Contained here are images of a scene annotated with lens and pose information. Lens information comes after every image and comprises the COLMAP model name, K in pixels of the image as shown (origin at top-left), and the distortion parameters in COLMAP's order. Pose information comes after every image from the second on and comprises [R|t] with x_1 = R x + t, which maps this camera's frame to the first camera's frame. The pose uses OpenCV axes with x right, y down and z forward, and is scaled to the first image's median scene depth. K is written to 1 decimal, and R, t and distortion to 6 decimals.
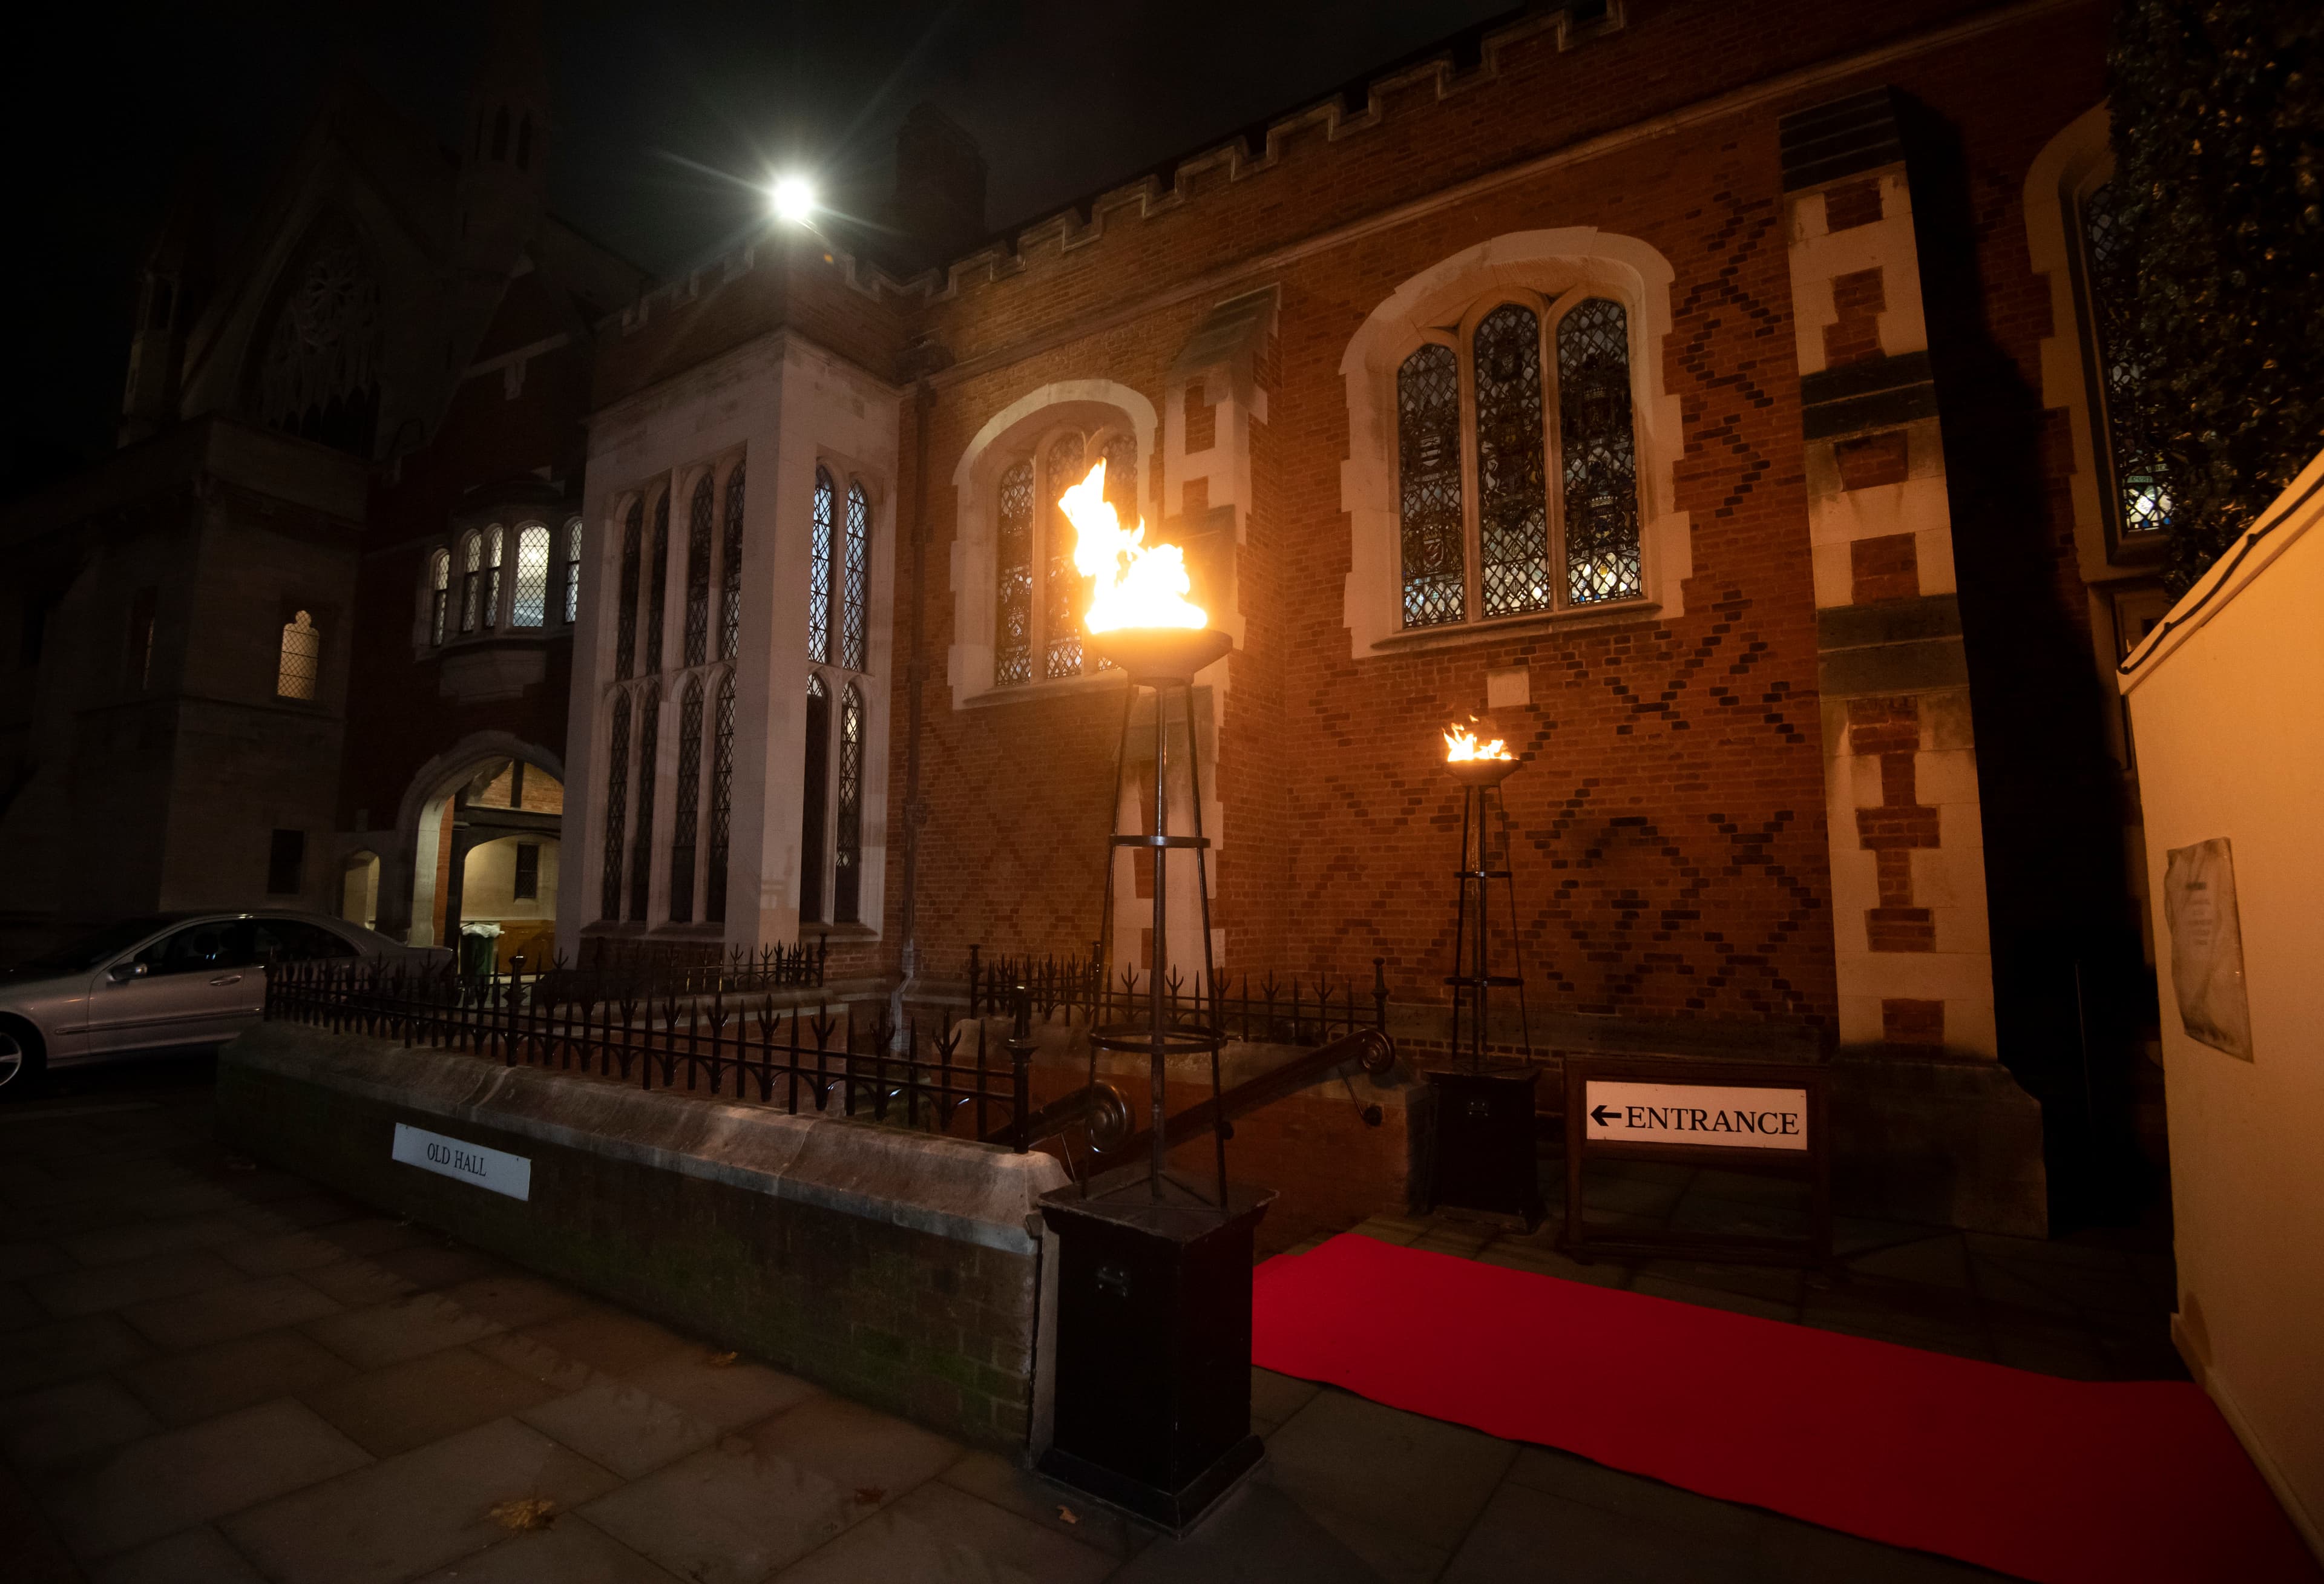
lens RADIAL K [[1071.2, 0, 1139.8], [0, 1071.2, 786.7], [0, 0, 1]] dist [-0.022441, -0.002610]
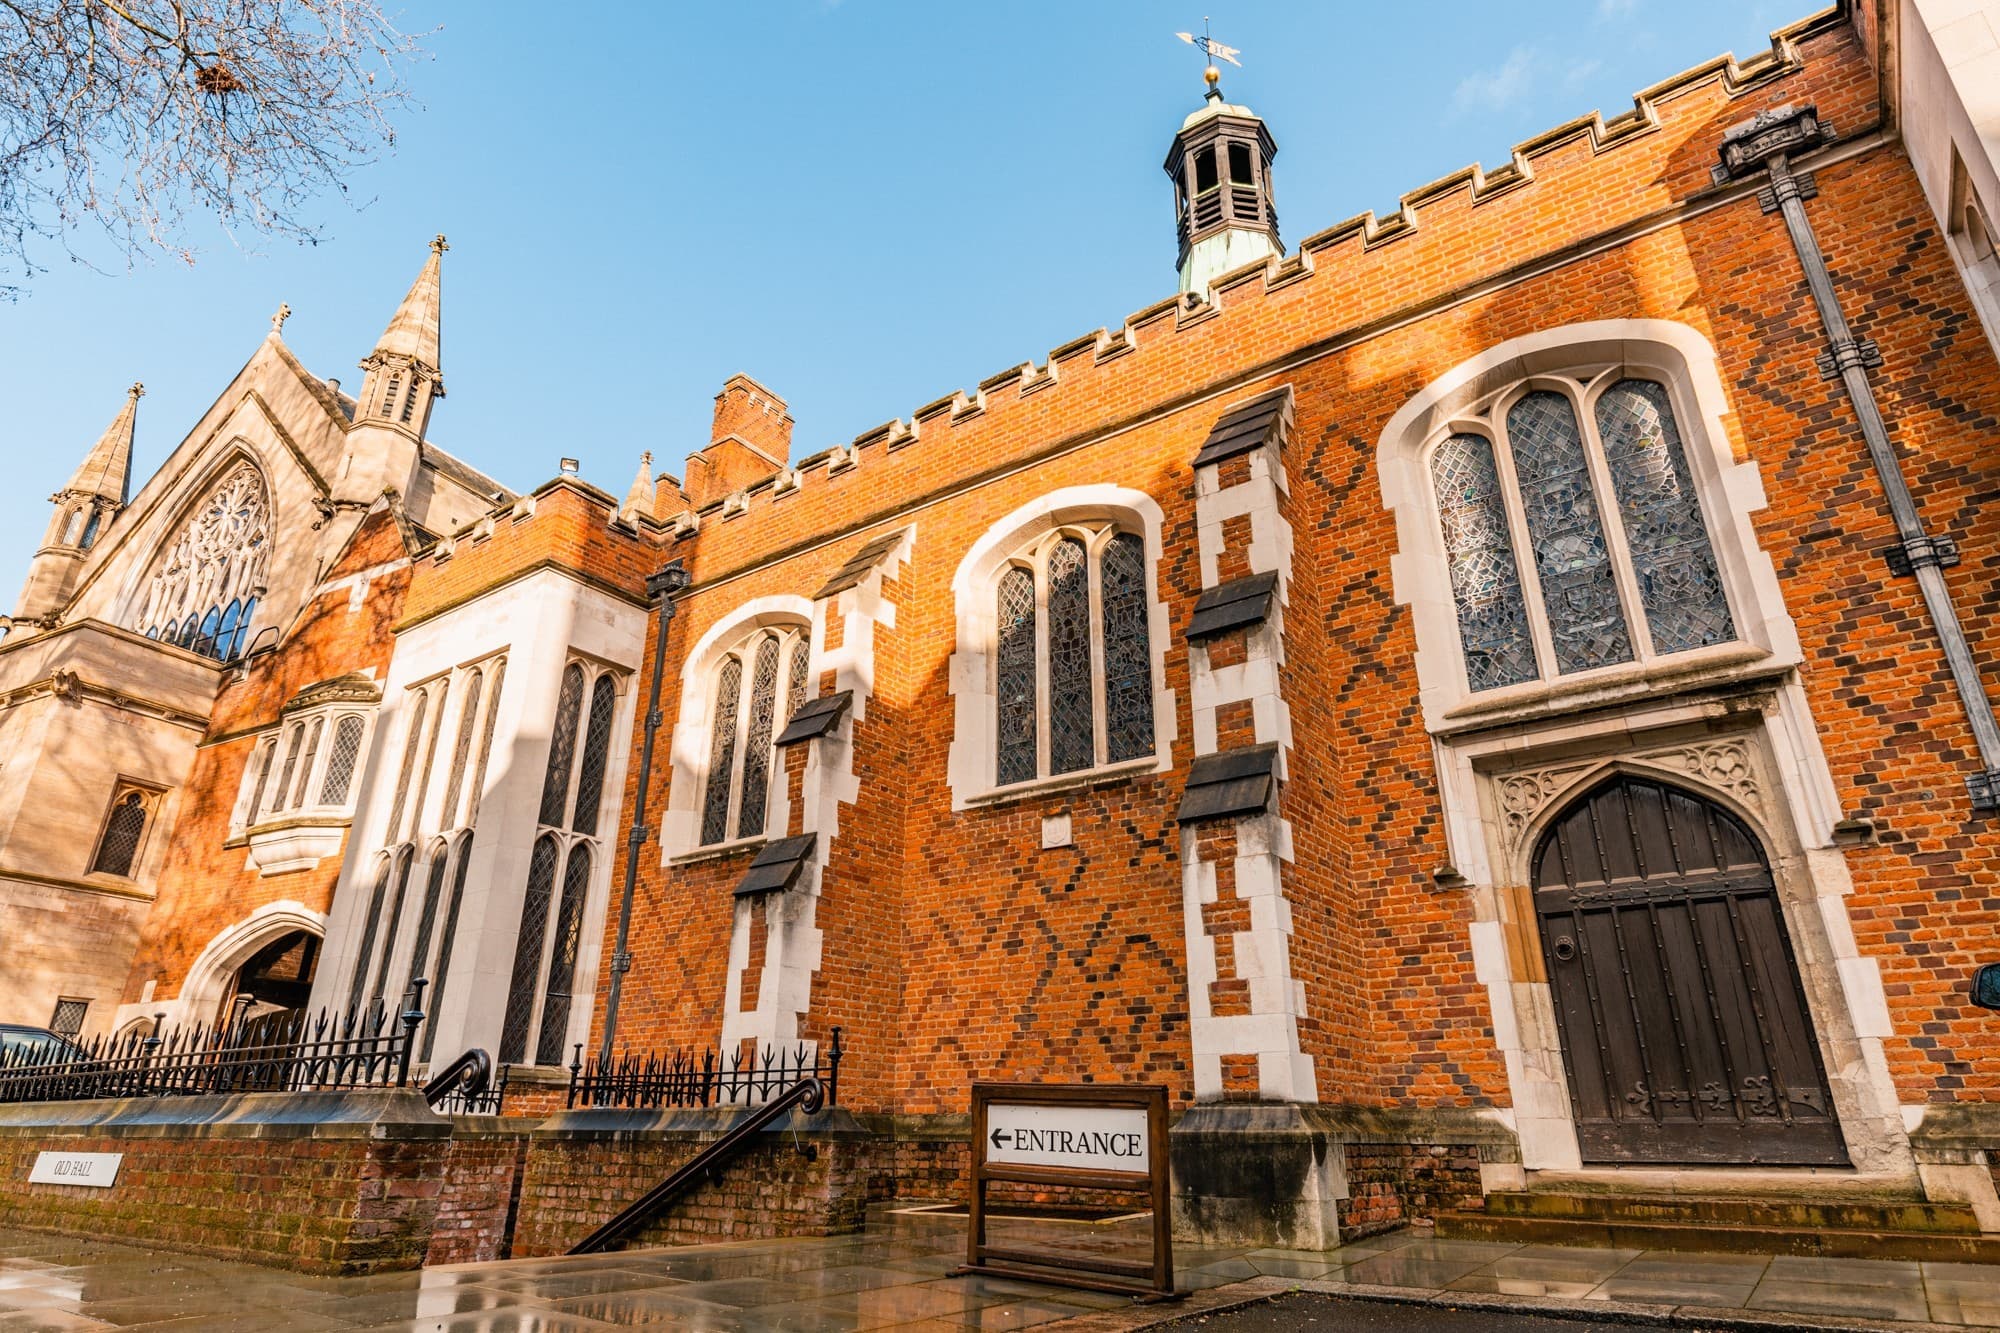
lens RADIAL K [[1111.0, 0, 1013.2], [0, 1111.0, 649.7], [0, 0, 1]] dist [0.000898, -0.002744]
pose [[0.999587, -0.014570, -0.024780, 0.343510], [0.006552, 0.954824, -0.297099, 0.090152], [0.027989, 0.296814, 0.954525, -0.289326]]
